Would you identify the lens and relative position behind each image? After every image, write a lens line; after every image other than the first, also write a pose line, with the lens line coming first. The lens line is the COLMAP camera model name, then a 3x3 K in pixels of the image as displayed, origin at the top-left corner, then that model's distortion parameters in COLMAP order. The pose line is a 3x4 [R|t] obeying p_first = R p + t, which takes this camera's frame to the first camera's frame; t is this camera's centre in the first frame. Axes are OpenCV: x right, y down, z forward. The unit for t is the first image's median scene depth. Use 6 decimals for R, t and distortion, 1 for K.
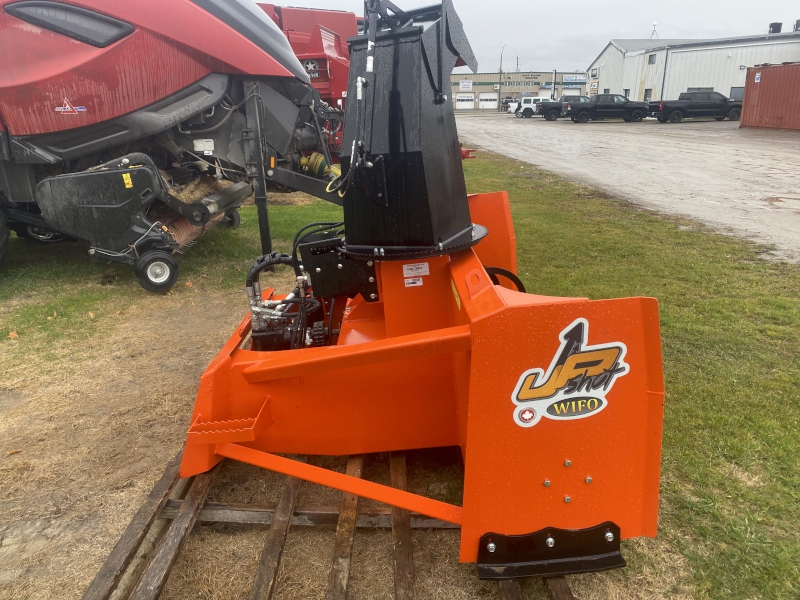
lens RADIAL K [[638.0, 0, 400.0], [0, 638.0, 300.0], [0, 0, 1]] dist [0.033042, -0.014800]
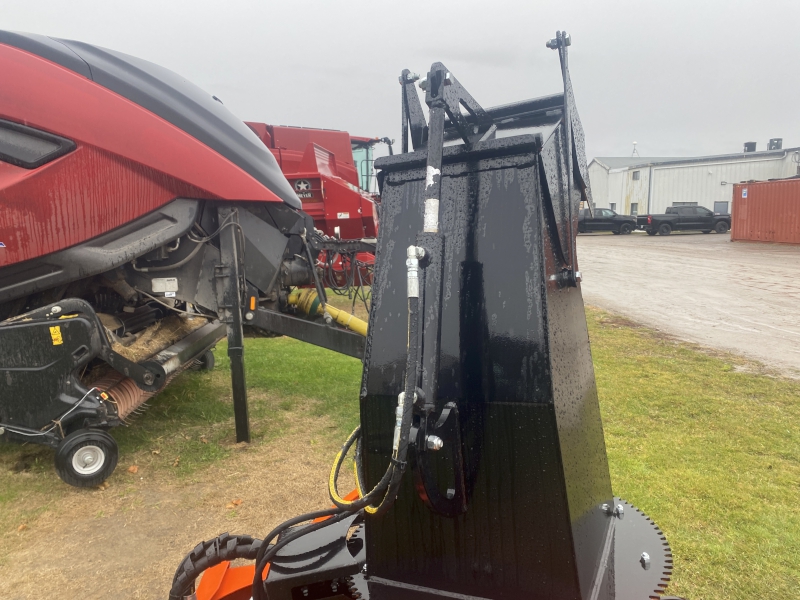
lens RADIAL K [[607.2, 0, 400.0], [0, 607.2, 300.0], [0, 0, 1]] dist [0.062800, -0.063017]
pose [[0.999710, -0.005606, 0.023431, -0.033565], [0.009167, 0.987913, -0.154739, -0.102529], [-0.022280, 0.154909, 0.987678, 0.247727]]
